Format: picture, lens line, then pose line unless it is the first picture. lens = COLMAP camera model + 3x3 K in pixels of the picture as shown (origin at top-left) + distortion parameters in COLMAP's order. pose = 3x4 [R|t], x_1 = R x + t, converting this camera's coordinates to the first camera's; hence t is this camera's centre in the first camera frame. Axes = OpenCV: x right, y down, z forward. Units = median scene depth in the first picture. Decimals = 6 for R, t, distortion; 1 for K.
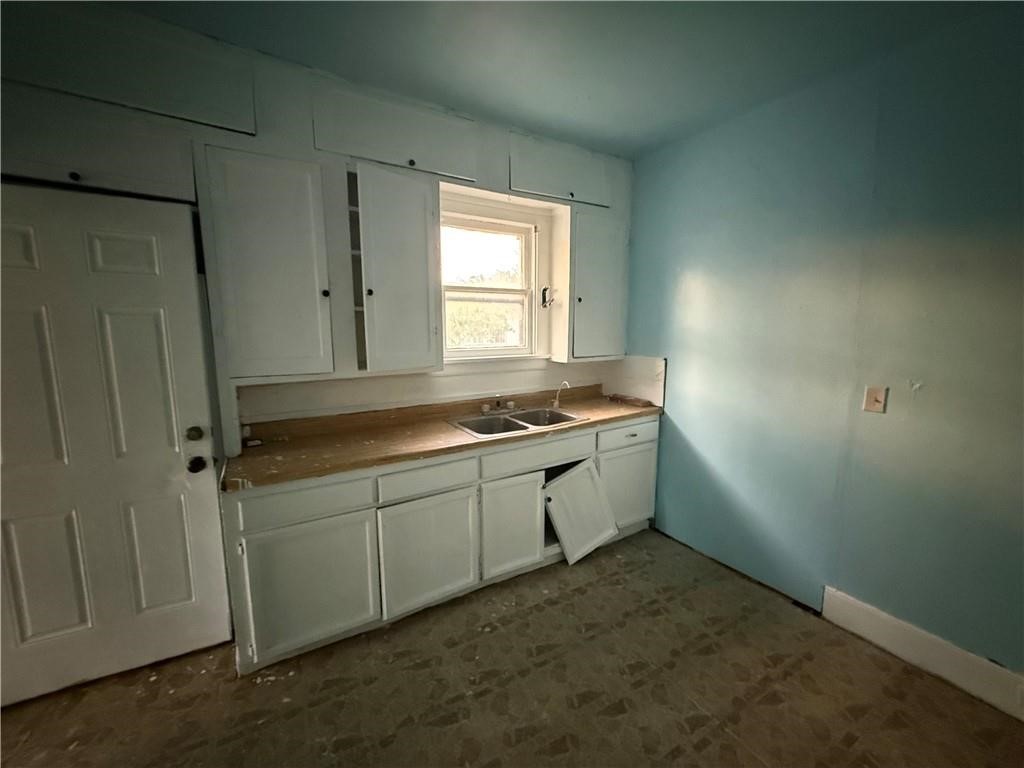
lens RADIAL K [[410.5, 0, 514.3], [0, 410.5, 388.8], [0, 0, 1]] dist [-0.001705, -0.000445]
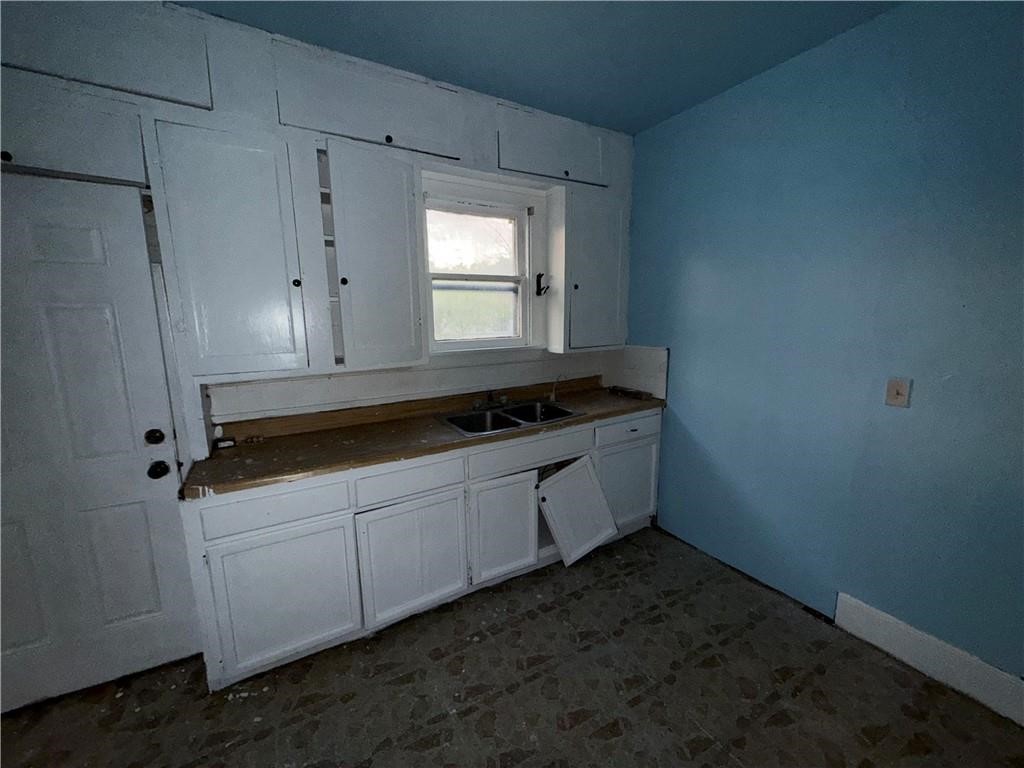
lens RADIAL K [[410.5, 0, 512.9], [0, 410.5, 388.6], [0, 0, 1]] dist [-0.001705, -0.000445]
pose [[0.999819, -0.007916, -0.017289, 0.043728], [0.008400, 0.999570, 0.028091, -0.017349], [0.017059, -0.028231, 0.999456, 0.080351]]
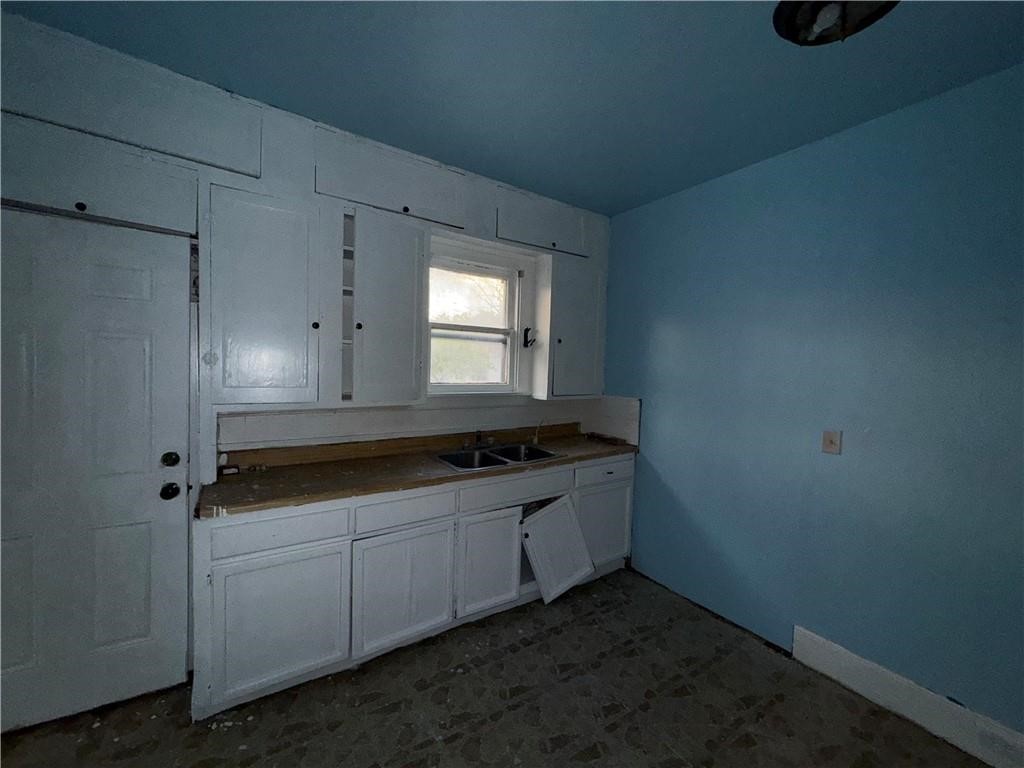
lens RADIAL K [[410.5, 0, 515.9], [0, 410.5, 388.1], [0, 0, 1]] dist [-0.001705, -0.000445]
pose [[0.998244, 0.030538, 0.050756, -0.003274], [-0.025552, 0.995041, -0.096130, 0.010739], [-0.053440, 0.094664, 0.994074, -0.039838]]
